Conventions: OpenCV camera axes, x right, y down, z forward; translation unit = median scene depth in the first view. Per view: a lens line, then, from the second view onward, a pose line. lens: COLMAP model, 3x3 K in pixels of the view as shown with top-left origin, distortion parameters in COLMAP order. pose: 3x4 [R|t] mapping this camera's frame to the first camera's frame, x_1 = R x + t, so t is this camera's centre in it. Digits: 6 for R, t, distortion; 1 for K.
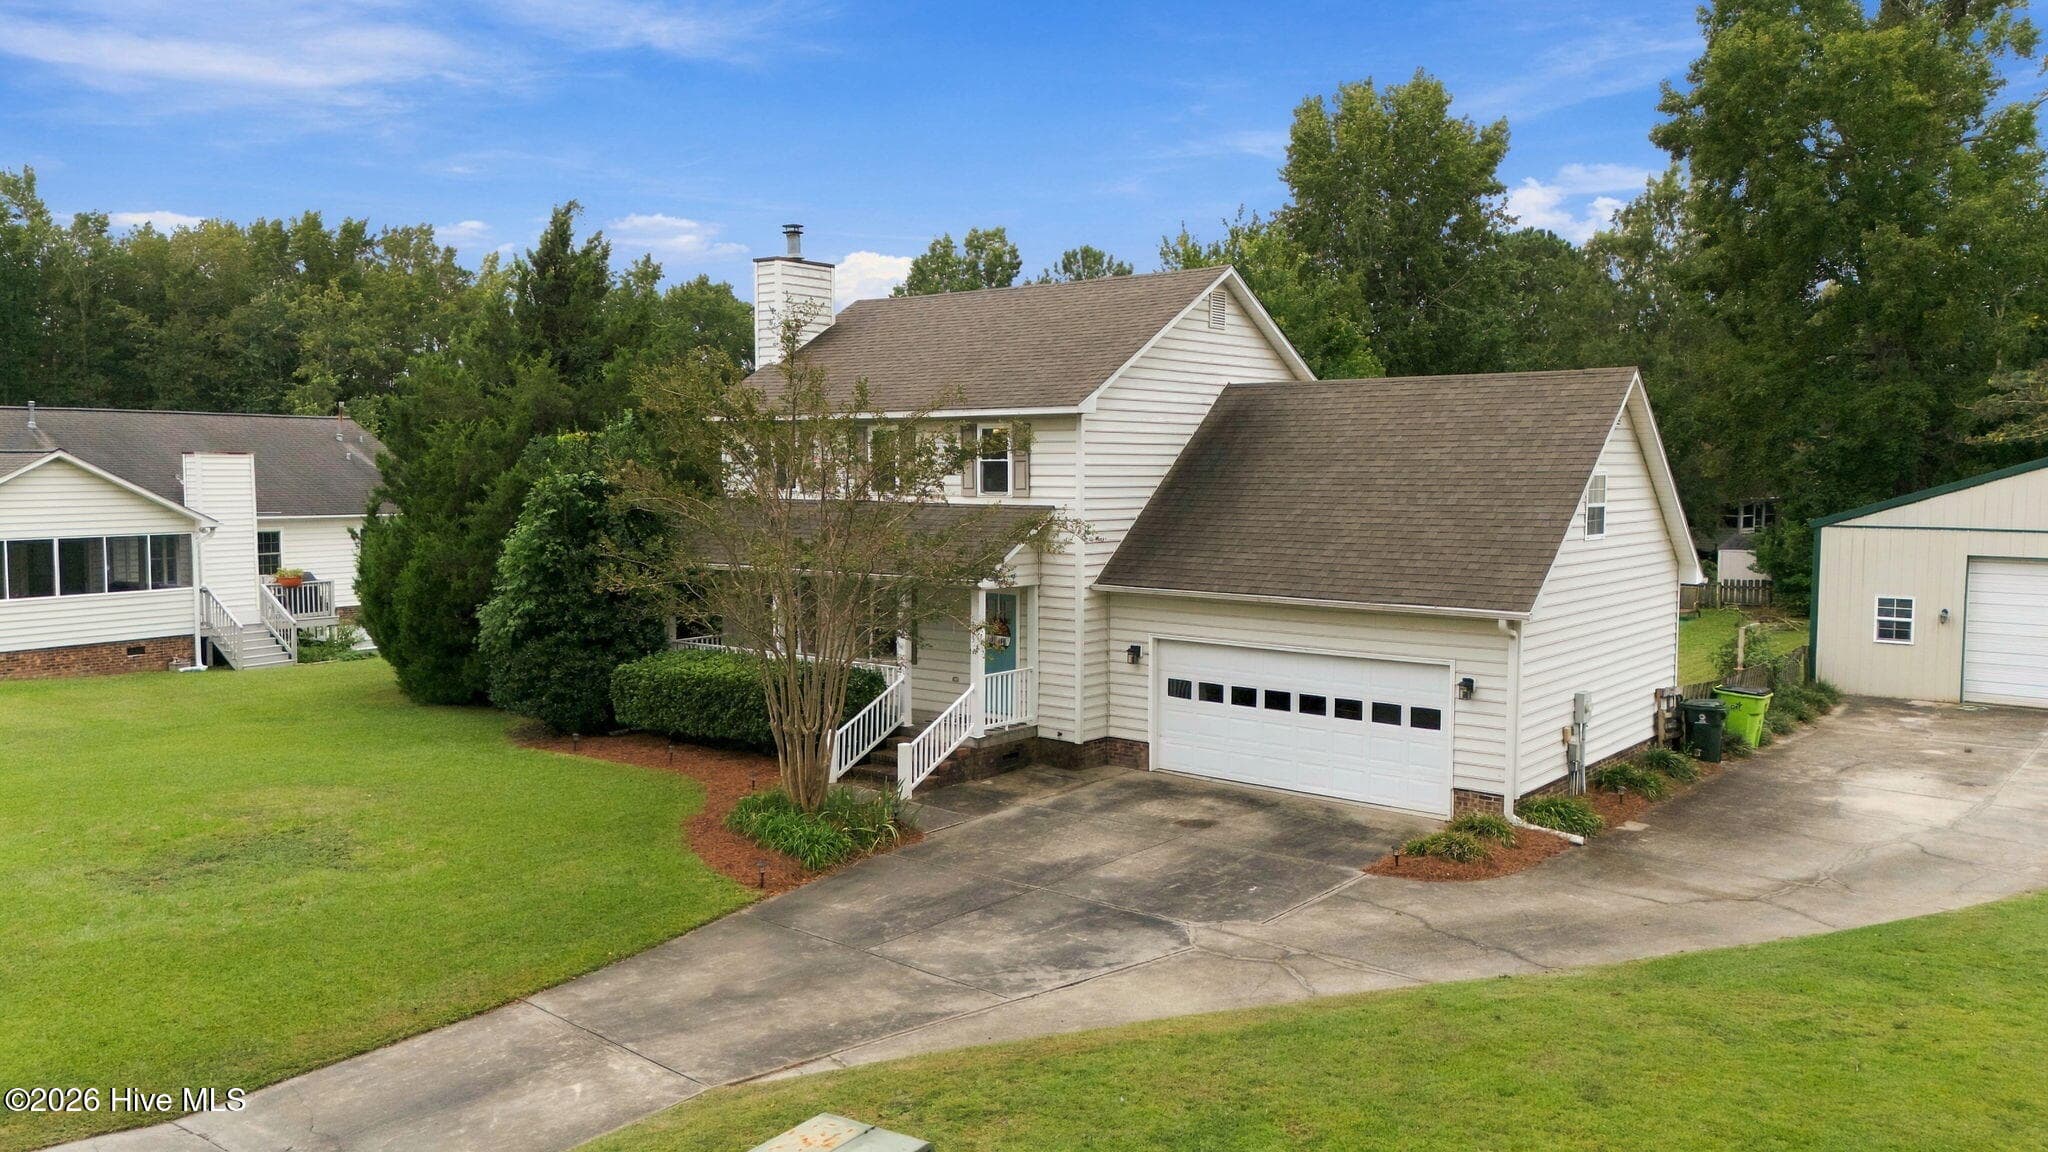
lens RADIAL K [[1495.4, 0, 1023.8], [0, 1495.4, 571.5], [0, 0, 1]] dist [0.074945, -0.070662]
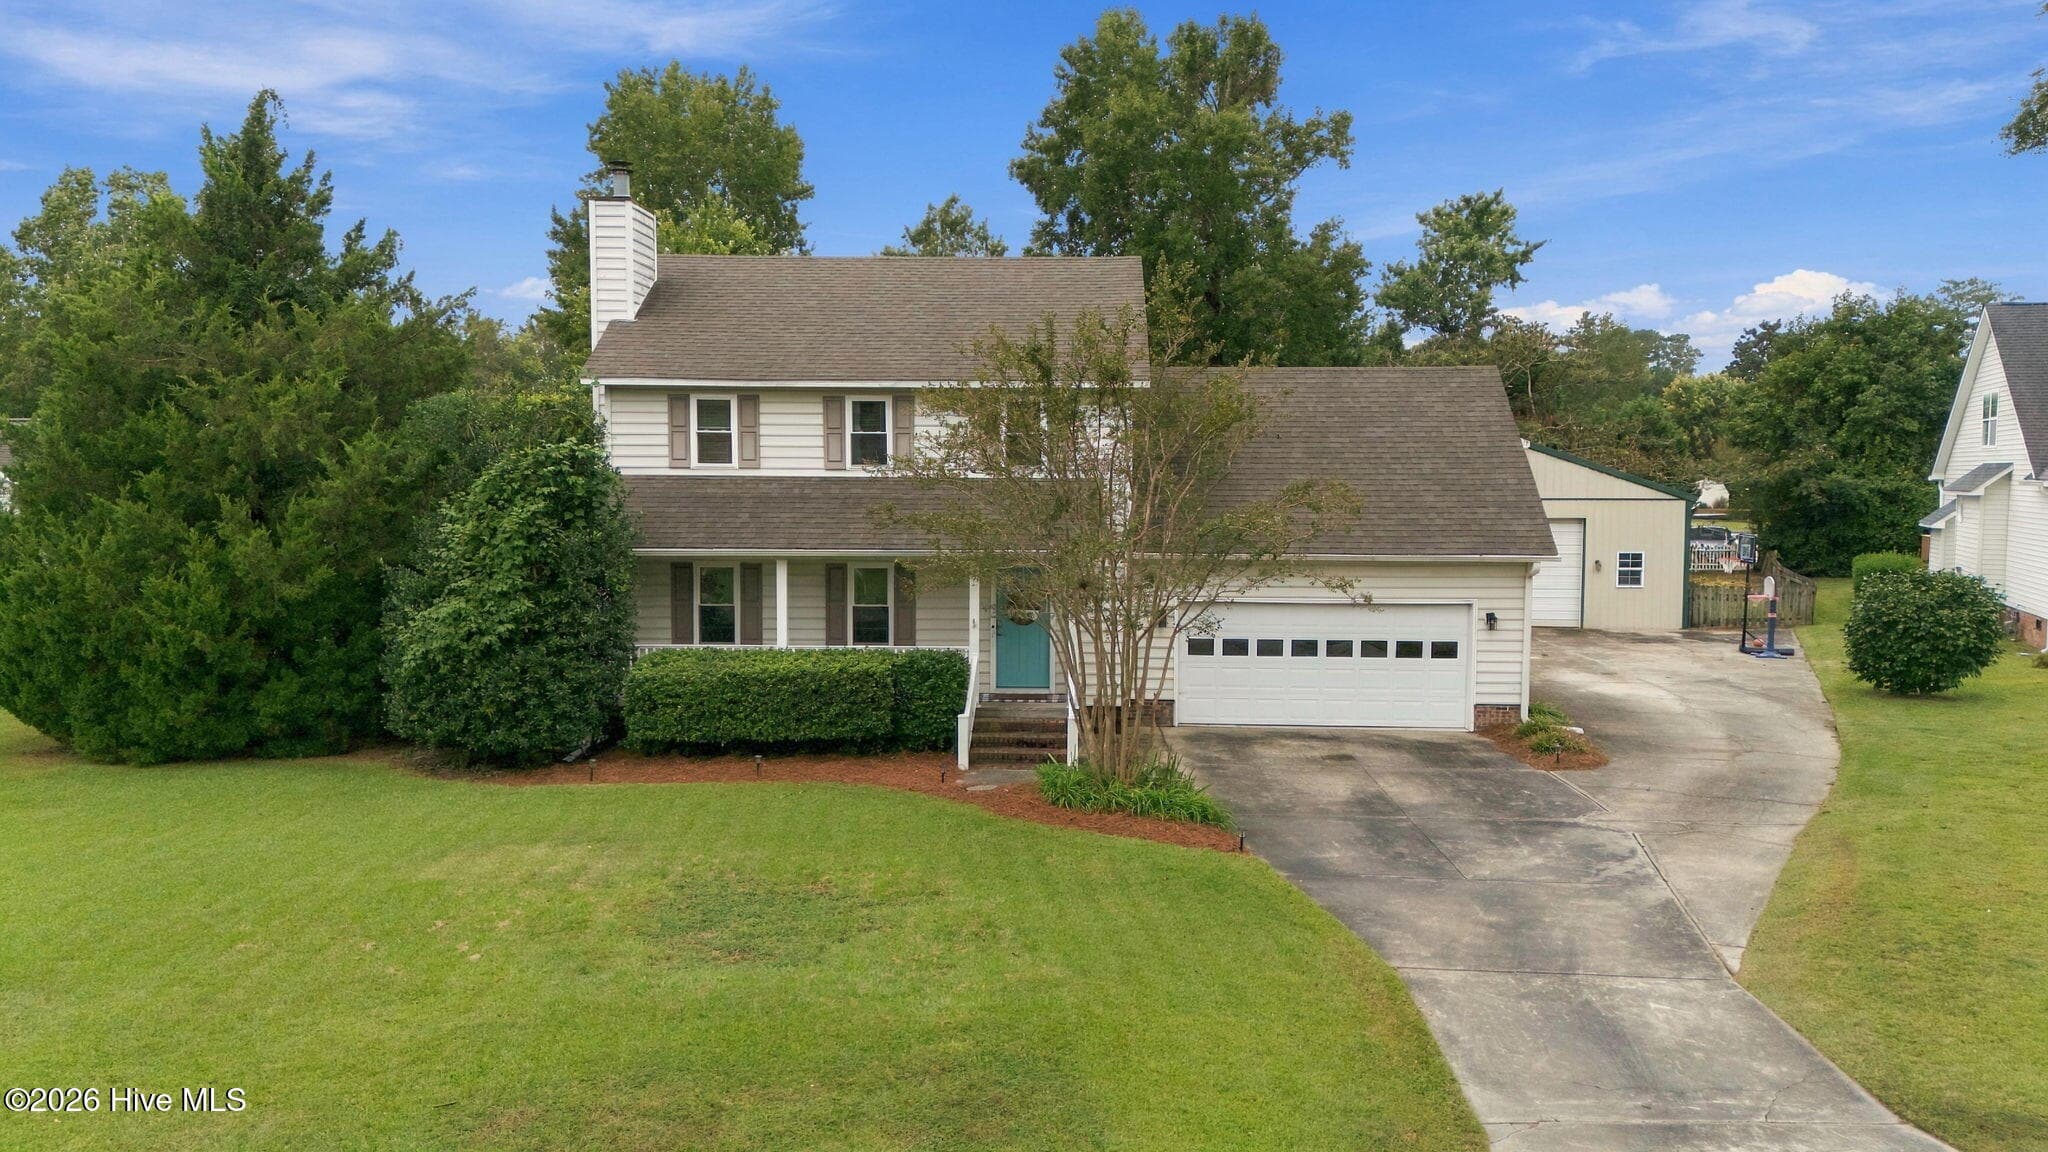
lens RADIAL K [[1495.4, 0, 1016.4], [0, 1495.4, 581.6], [0, 0, 1]] dist [0.074945, -0.070662]
pose [[0.793825, -0.044418, 0.606522, -0.738848], [0.040599, 0.998975, 0.020022, 0.004780], [-0.606790, 0.008730, 0.794815, 0.250940]]
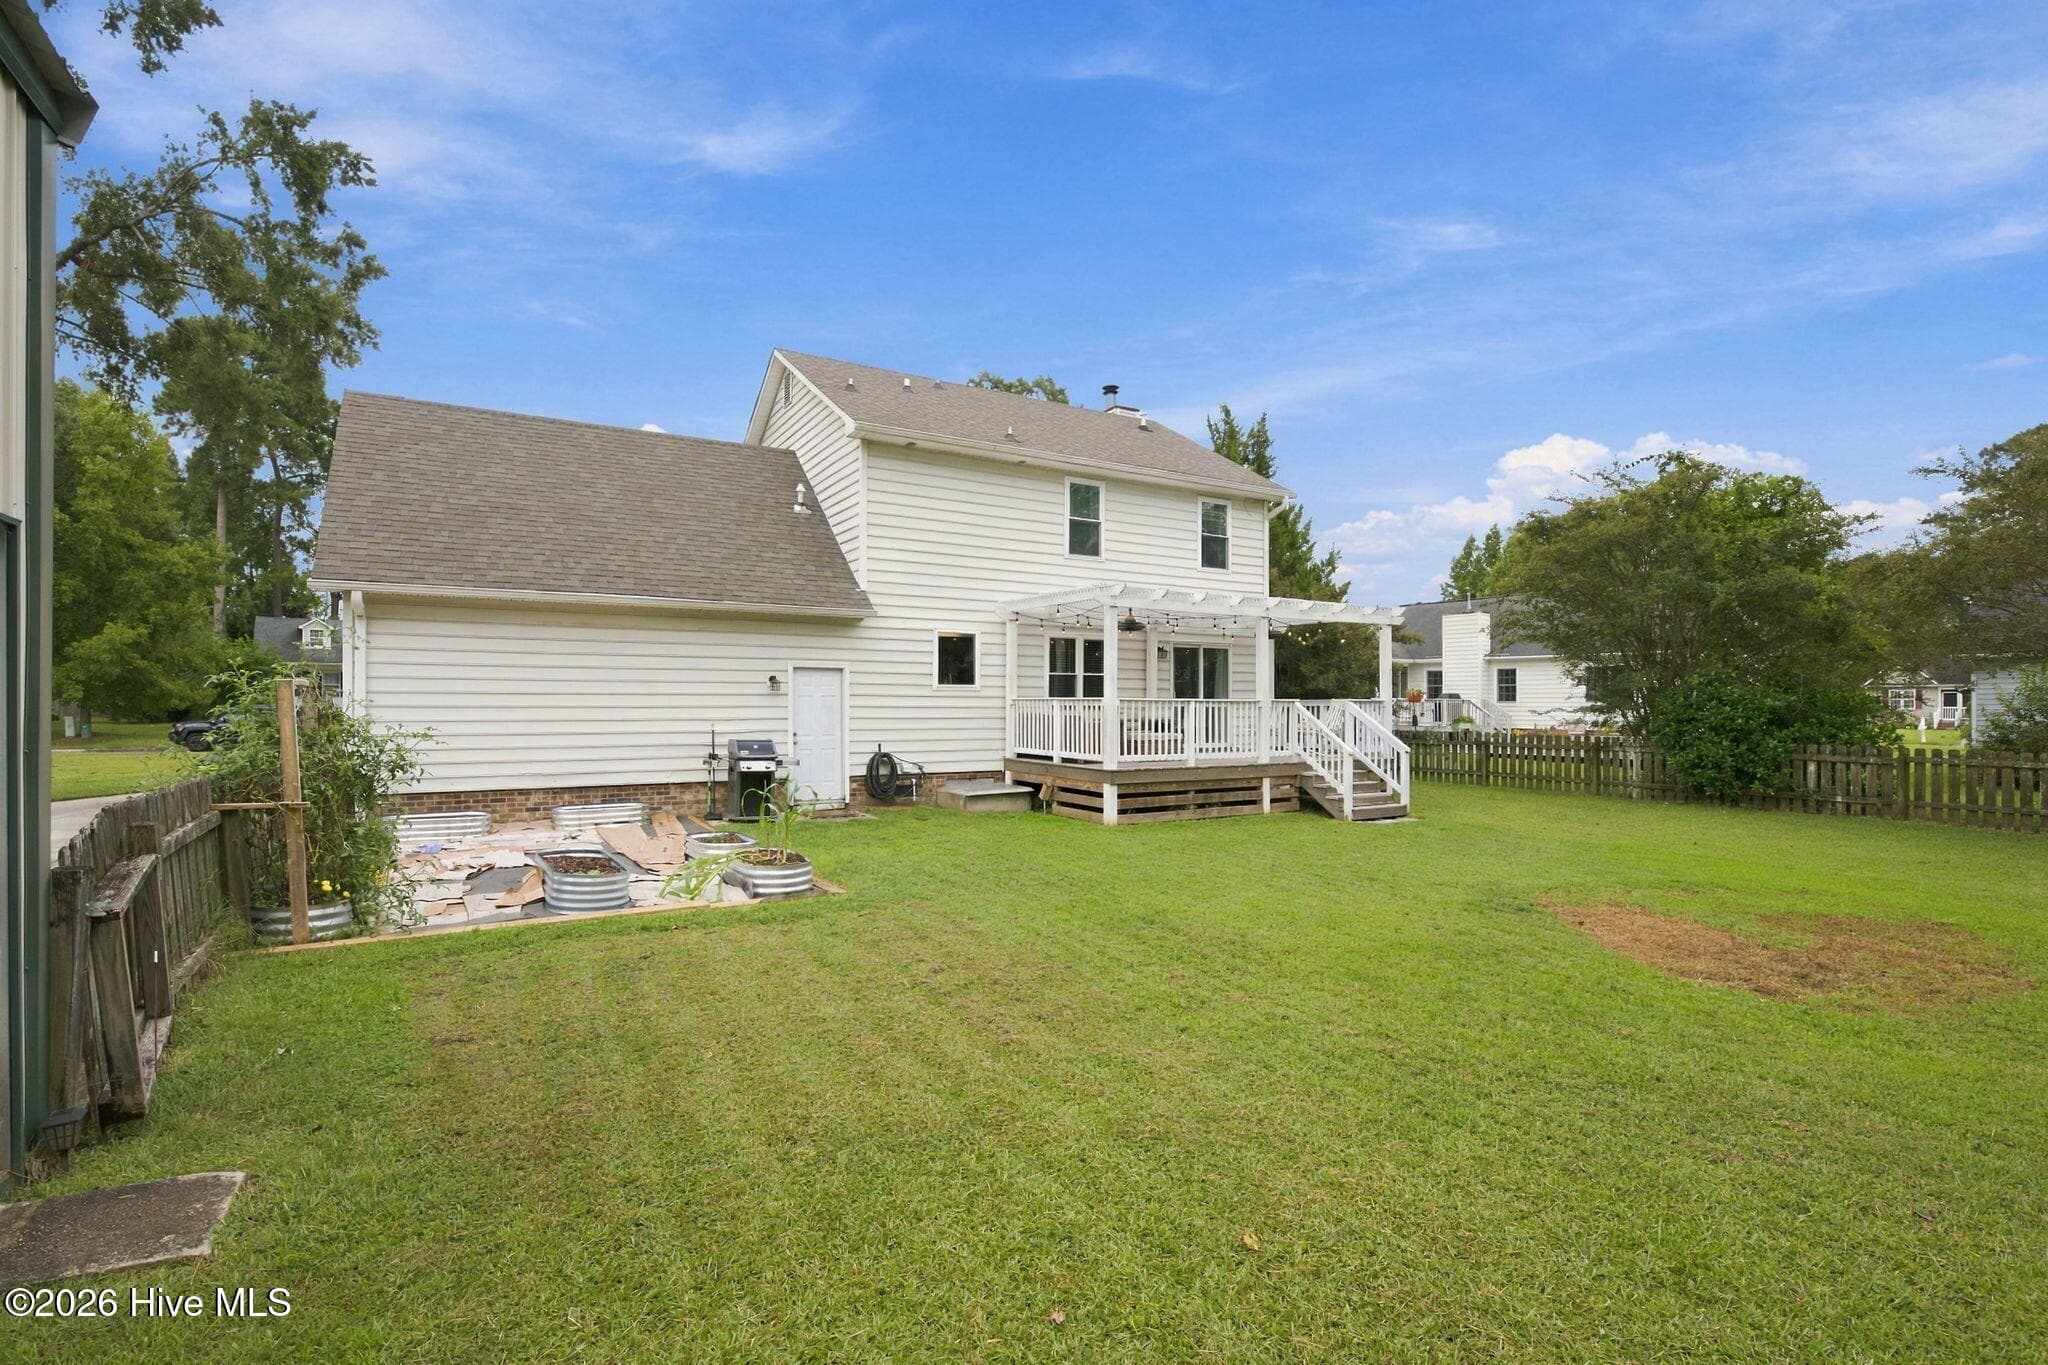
lens RADIAL K [[980.6, 0, 1016.8], [0, 980.6, 693.8], [0, 0, 1]] dist [-0.017110, 0.003221]
pose [[-0.337756, -0.013261, -0.941140, 0.922358], [-0.071679, 0.997359, 0.011672, 0.033642], [0.938500, 0.071402, -0.337815, 1.773860]]
